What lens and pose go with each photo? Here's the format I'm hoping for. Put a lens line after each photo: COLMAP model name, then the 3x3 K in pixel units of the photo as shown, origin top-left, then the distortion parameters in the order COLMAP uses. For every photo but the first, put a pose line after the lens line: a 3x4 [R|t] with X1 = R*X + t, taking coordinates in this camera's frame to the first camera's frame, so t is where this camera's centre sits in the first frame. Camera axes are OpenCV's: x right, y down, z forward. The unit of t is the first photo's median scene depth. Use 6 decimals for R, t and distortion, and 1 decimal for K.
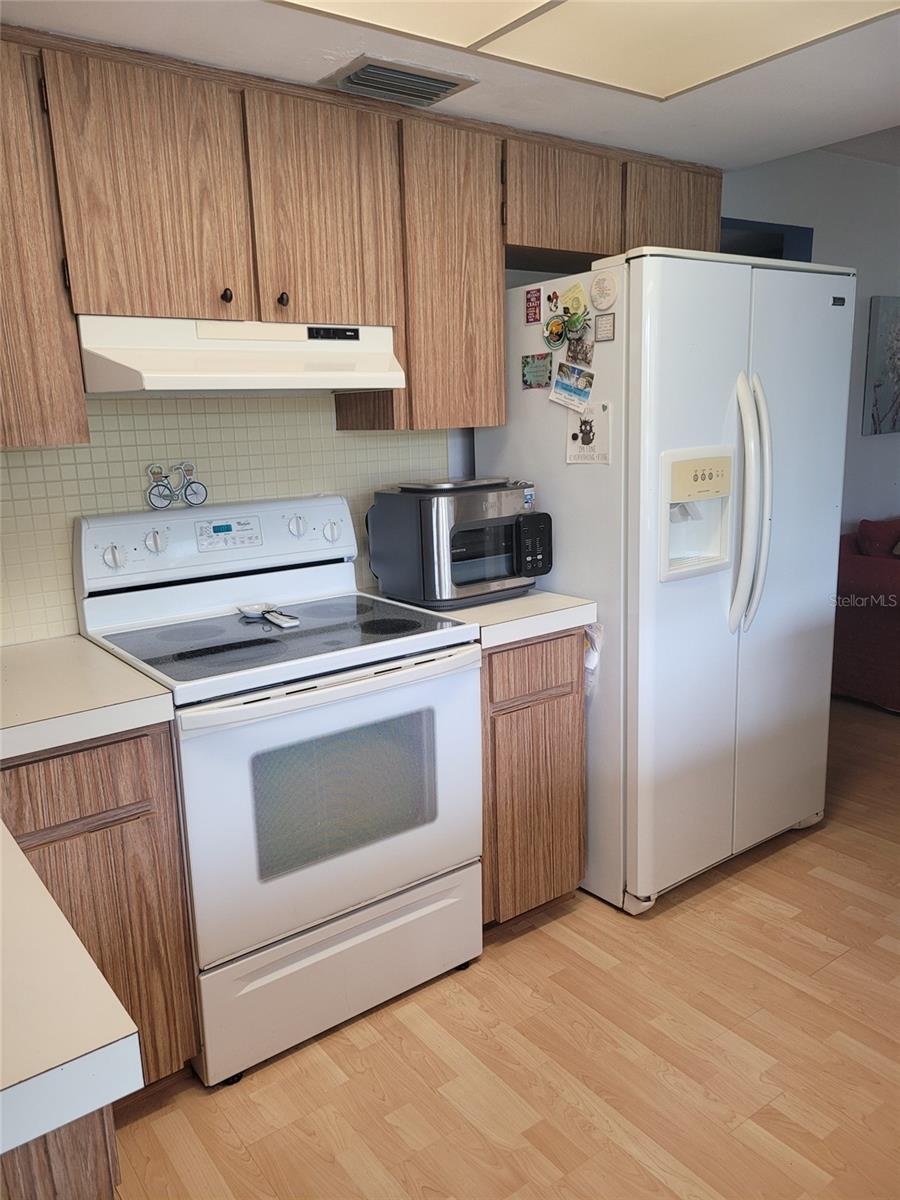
lens RADIAL K [[902.0, 0, 438.1], [0, 902.0, 618.5], [0, 0, 1]] dist [0.053145, -0.038850]
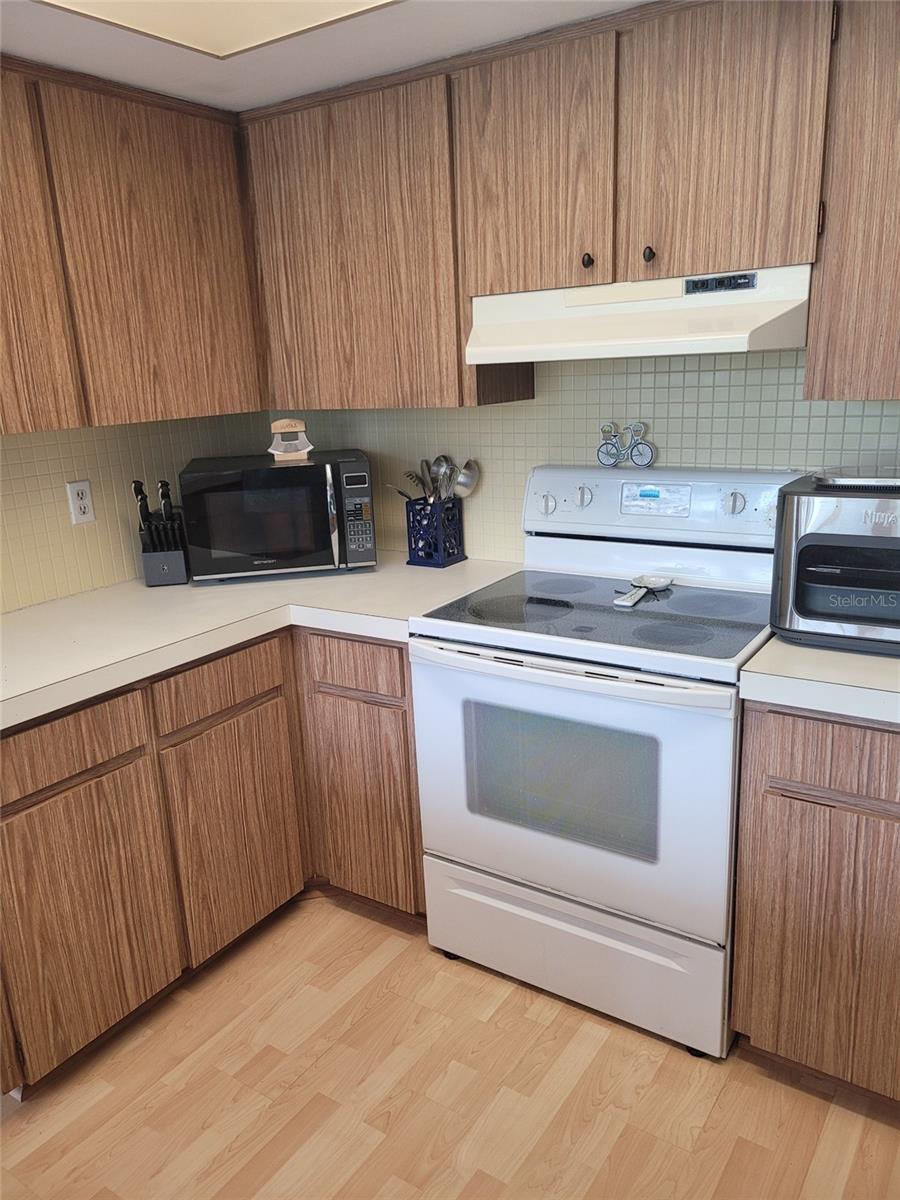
lens RADIAL K [[902.0, 0, 433.5], [0, 902.0, 622.7], [0, 0, 1]] dist [0.053145, -0.038850]
pose [[0.326145, 0.279746, -0.902979, 0.691659], [-0.174958, 0.956571, 0.233157, -0.174345], [0.928988, 0.081941, 0.360925, 0.503707]]
